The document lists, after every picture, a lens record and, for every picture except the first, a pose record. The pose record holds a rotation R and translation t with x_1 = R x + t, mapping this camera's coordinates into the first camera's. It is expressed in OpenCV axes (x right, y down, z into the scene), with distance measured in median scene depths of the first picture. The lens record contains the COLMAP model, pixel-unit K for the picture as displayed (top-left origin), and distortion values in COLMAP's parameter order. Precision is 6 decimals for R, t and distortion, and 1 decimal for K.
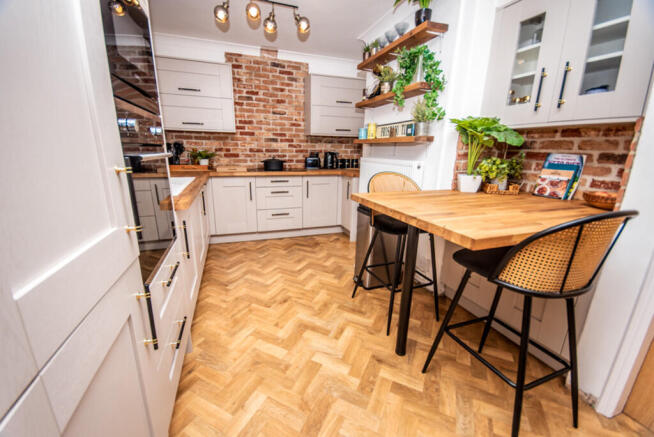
lens RADIAL K [[260.8, 0, 327.0], [0, 260.8, 217.4], [0, 0, 1]] dist [-0.000586, -0.000033]
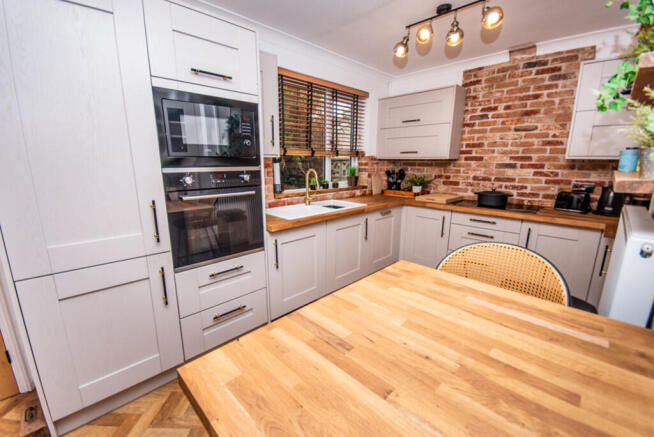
lens RADIAL K [[269.6, 0, 326.2], [0, 269.6, 221.2], [0, 0, 1]] dist [-0.026680, -0.001485]
pose [[0.402636, 0.184501, -0.896573, 0.308844], [-0.219582, 0.970344, 0.101072, -0.110300], [0.888633, 0.156176, 0.431209, 0.244141]]
